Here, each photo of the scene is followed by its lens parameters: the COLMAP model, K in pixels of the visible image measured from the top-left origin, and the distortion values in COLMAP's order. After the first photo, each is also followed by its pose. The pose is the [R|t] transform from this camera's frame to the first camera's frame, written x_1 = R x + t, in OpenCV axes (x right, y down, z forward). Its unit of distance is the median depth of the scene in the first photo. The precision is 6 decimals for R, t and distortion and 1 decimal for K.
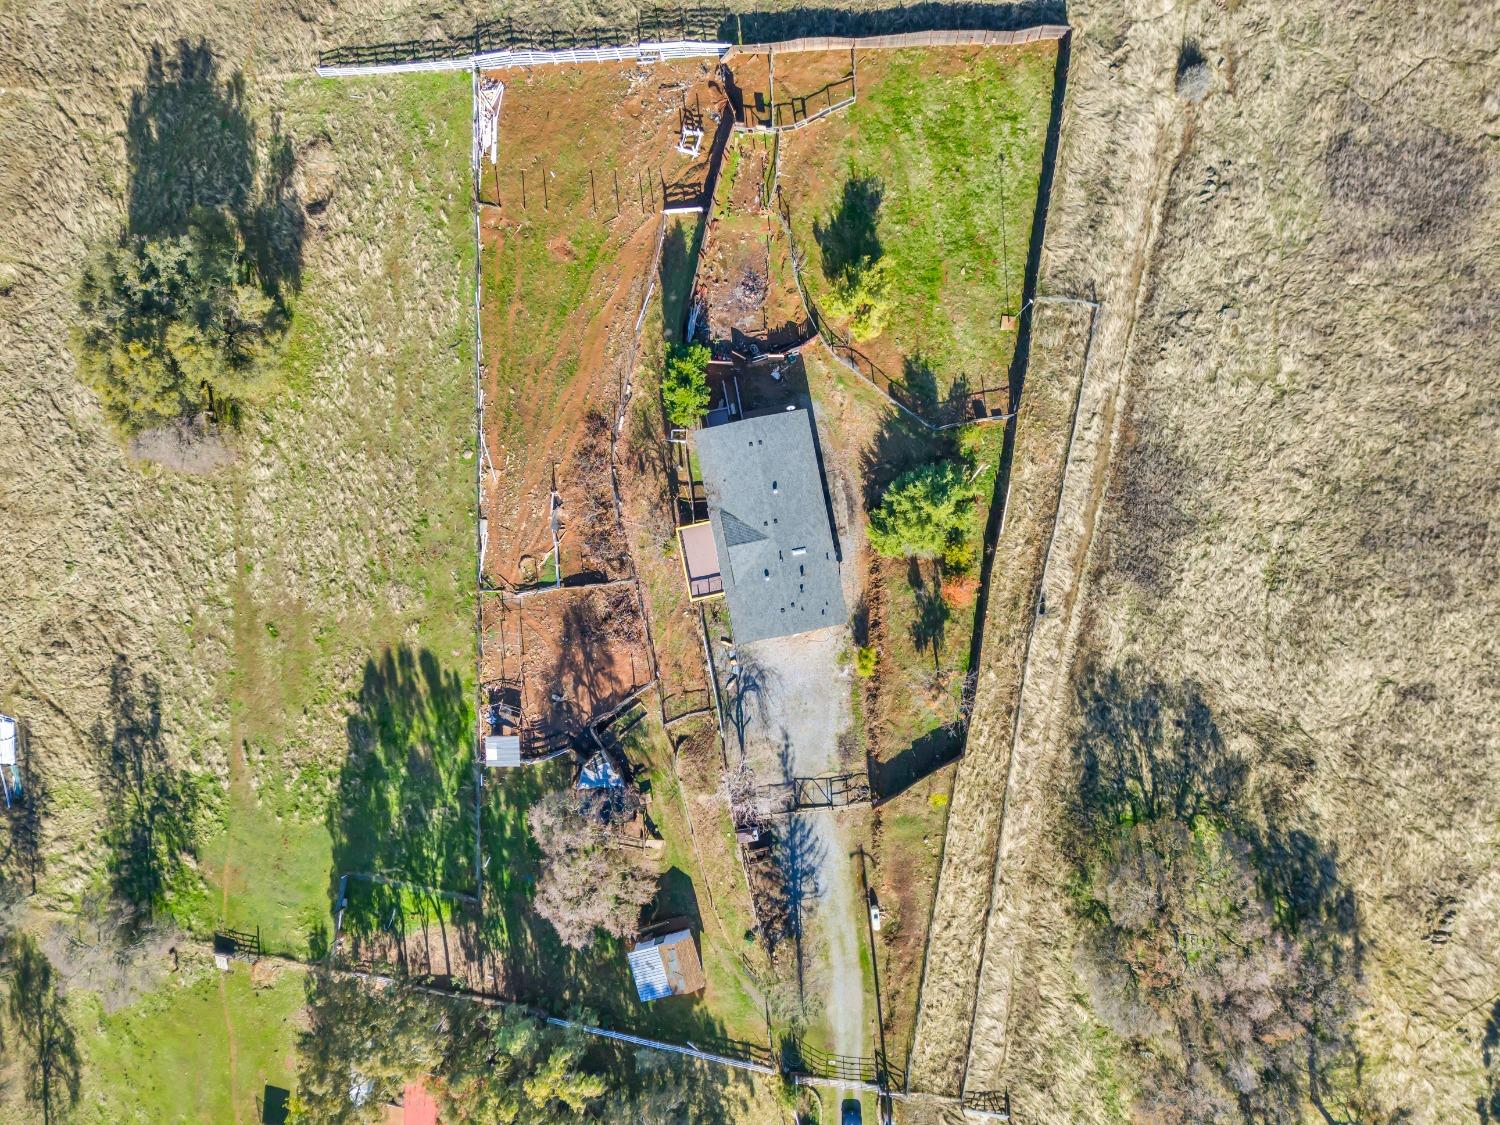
lens RADIAL K [[1089.8, 0, 750.0], [0, 1089.8, 562.5], [0, 0, 1]] dist [0.066508, -0.059519]
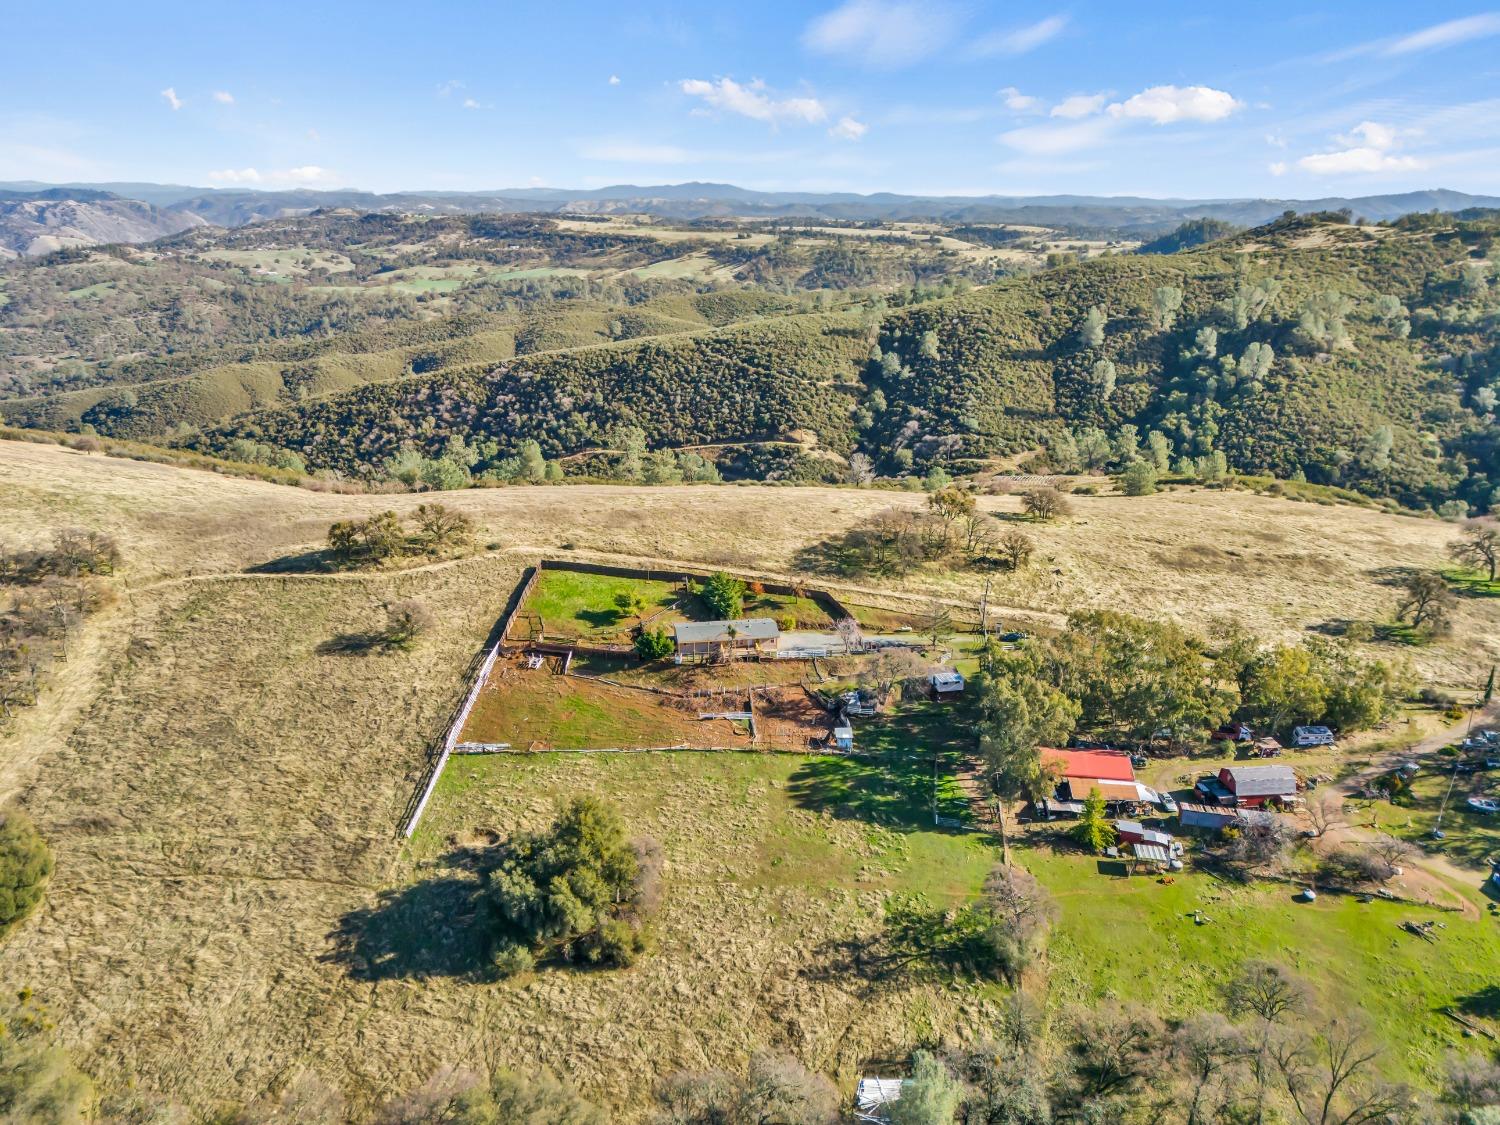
lens RADIAL K [[1116.2, 0, 751.4], [0, 1116.2, 520.1], [0, 0, 1]] dist [0.081935, -0.074906]
pose [[0.031538, -0.250850, 0.967512, -1.818645], [0.999467, -0.000280, -0.032652, 0.079501], [0.008461, 0.968026, 0.250707, 0.208621]]
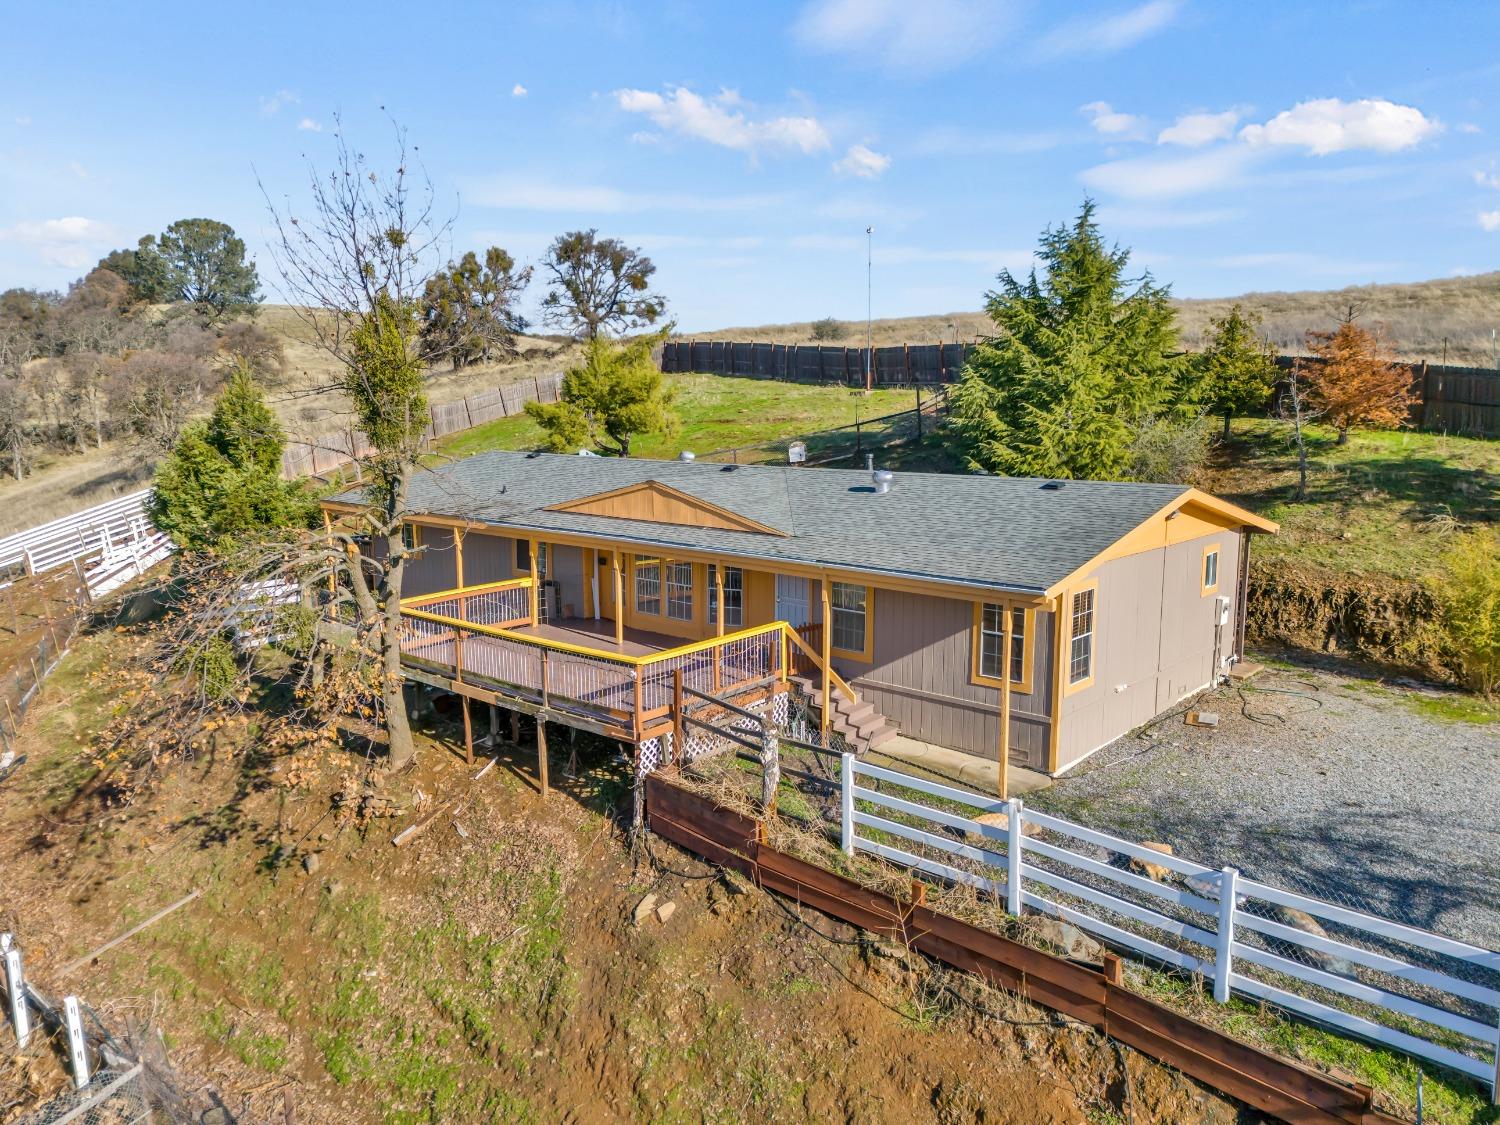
lens RADIAL K [[1089.8, 0, 750.0], [0, 1089.8, 562.5], [0, 0, 1]] dist [0.066508, -0.059519]
pose [[0.792146, -0.083075, 0.604652, -0.118312], [0.610325, 0.103213, -0.785398, 0.148750], [0.002839, 0.991184, 0.132463, 0.863191]]
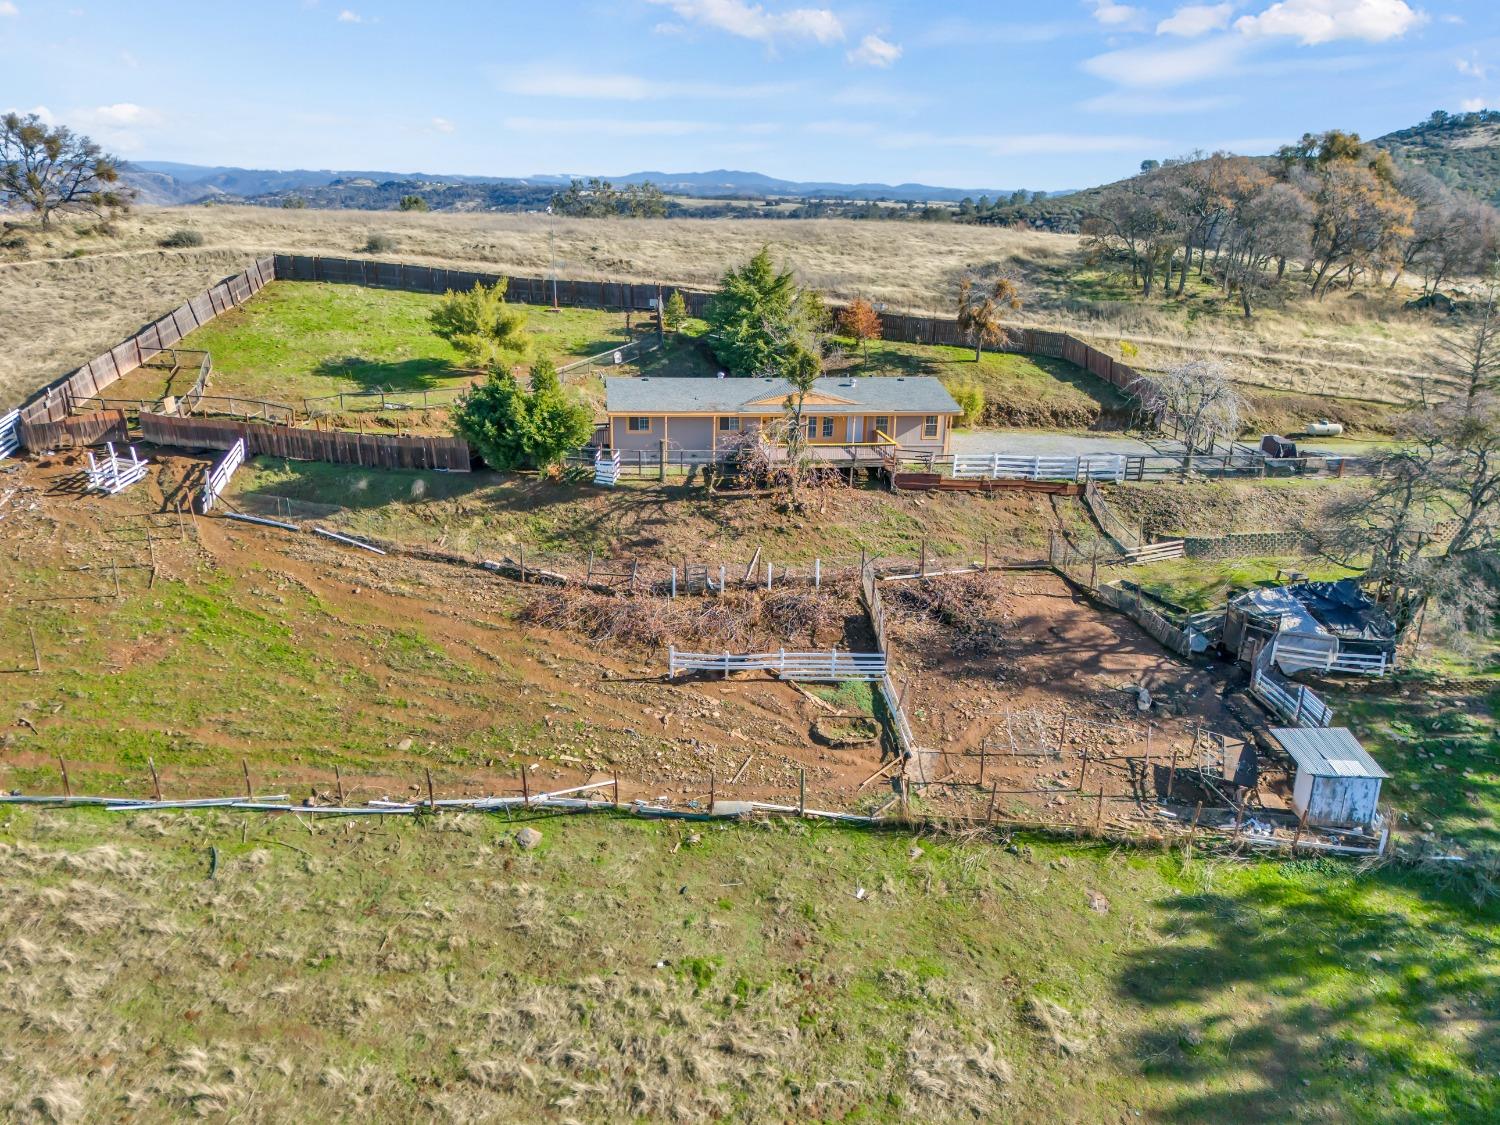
lens RADIAL K [[1104.0, 0, 750.0], [0, 1104.0, 562.5], [0, 0, 1]] dist [0.021922, -0.003227]
pose [[0.054965, -0.292466, 0.954695, -0.566139], [0.998450, 0.024442, -0.049996, -0.010313], [-0.008713, 0.955963, 0.293356, 0.795341]]
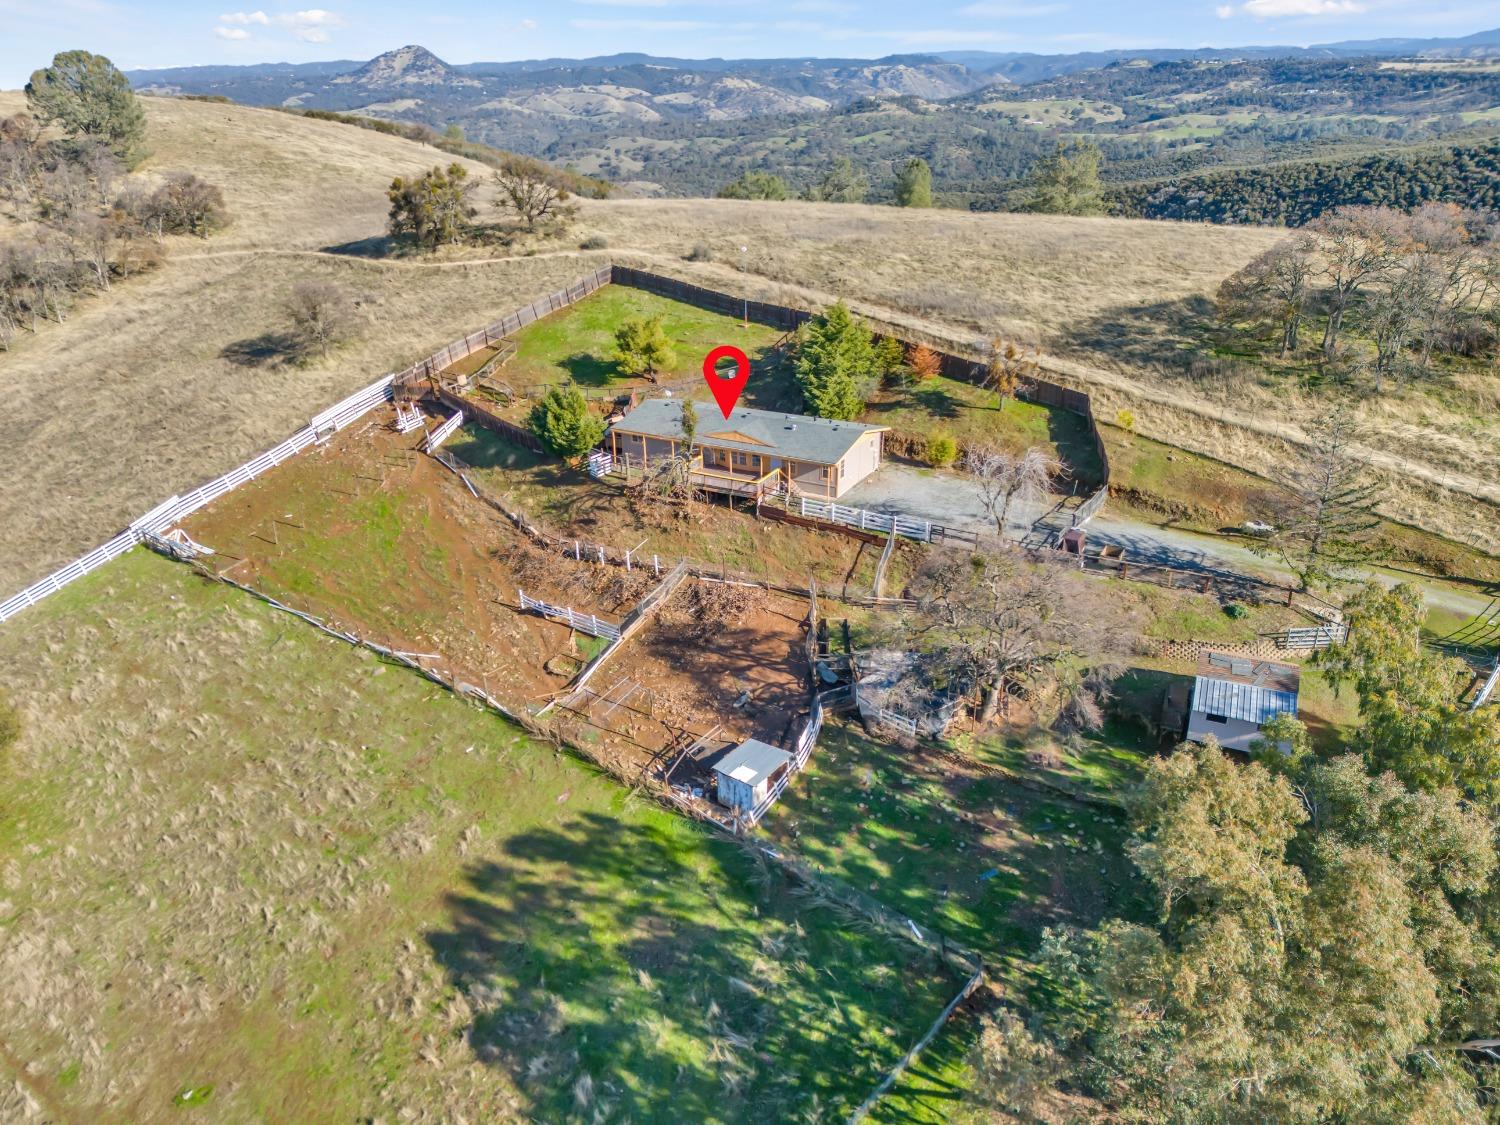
lens RADIAL K [[1089.8, 0, 750.0], [0, 1089.8, 562.5], [0, 0, 1]] dist [0.066508, -0.059519]
pose [[0.639363, -0.302437, 0.706928, -0.557798], [0.768777, 0.234670, -0.594905, 0.454676], [0.014026, 0.923830, 0.382546, 0.674623]]
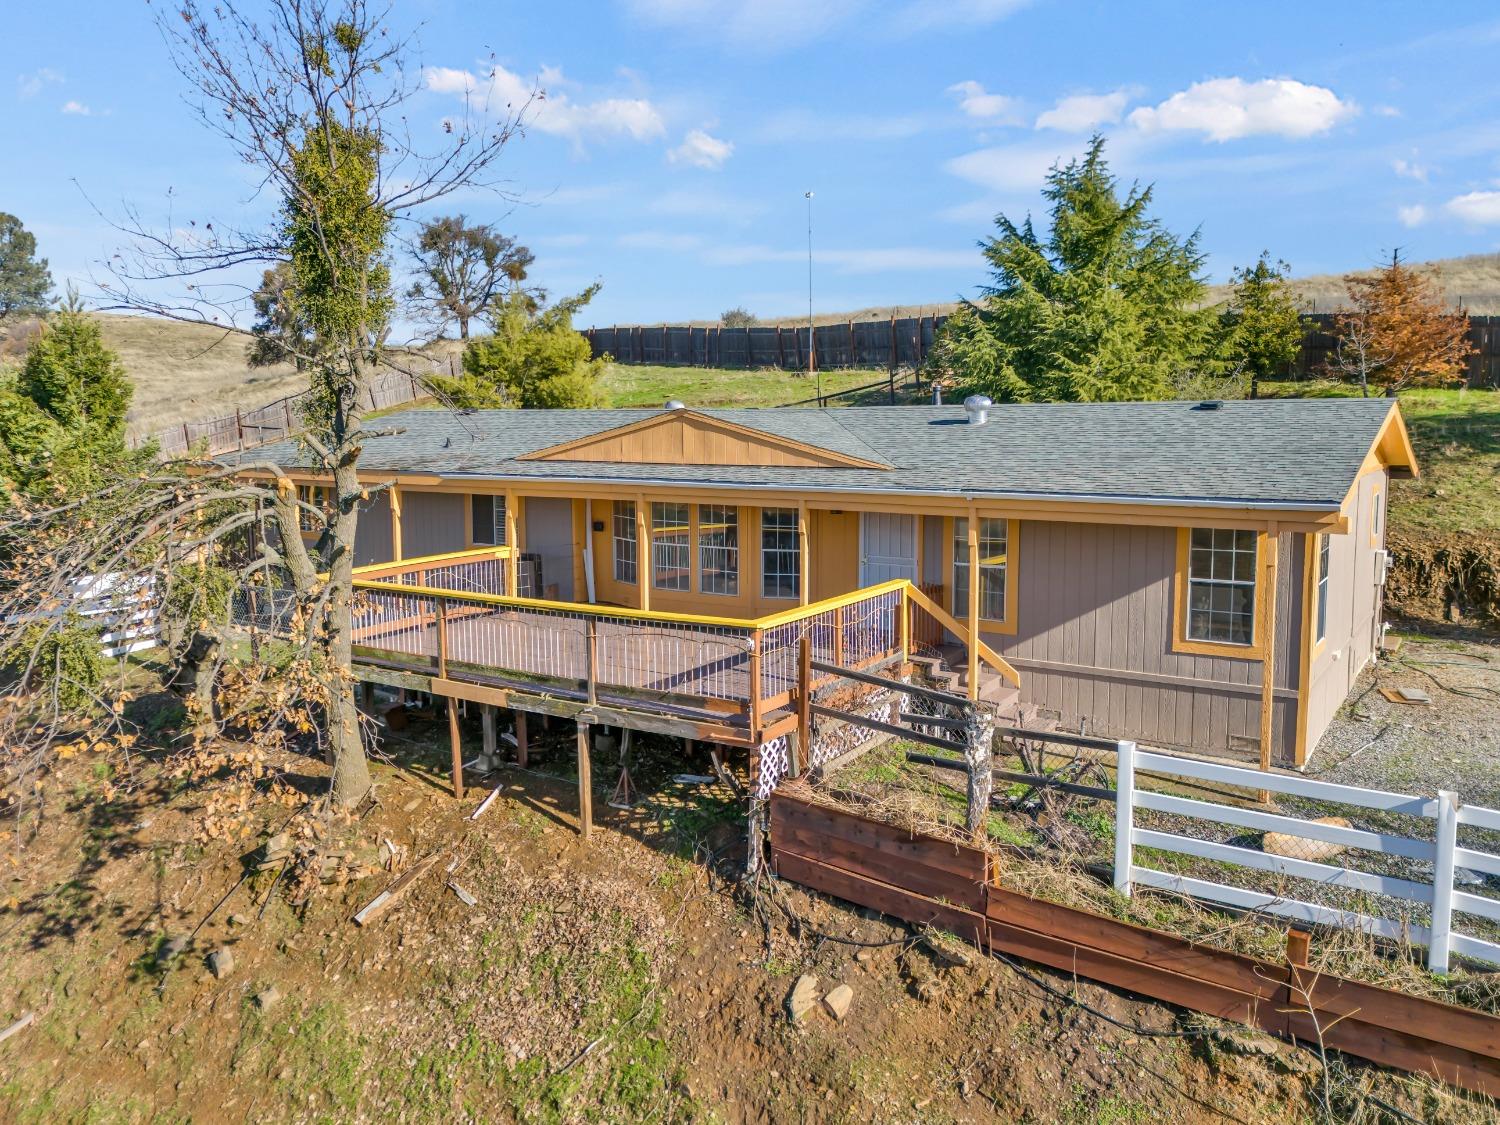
lens RADIAL K [[1130.7, 0, 772.0], [0, 1130.7, 542.3], [0, 0, 1]] dist [0.052284, -0.039883]
pose [[0.692984, -0.067704, 0.717767, -0.114970], [0.720917, 0.055146, -0.690824, 0.099602], [0.007190, 0.996180, 0.087024, 0.878661]]
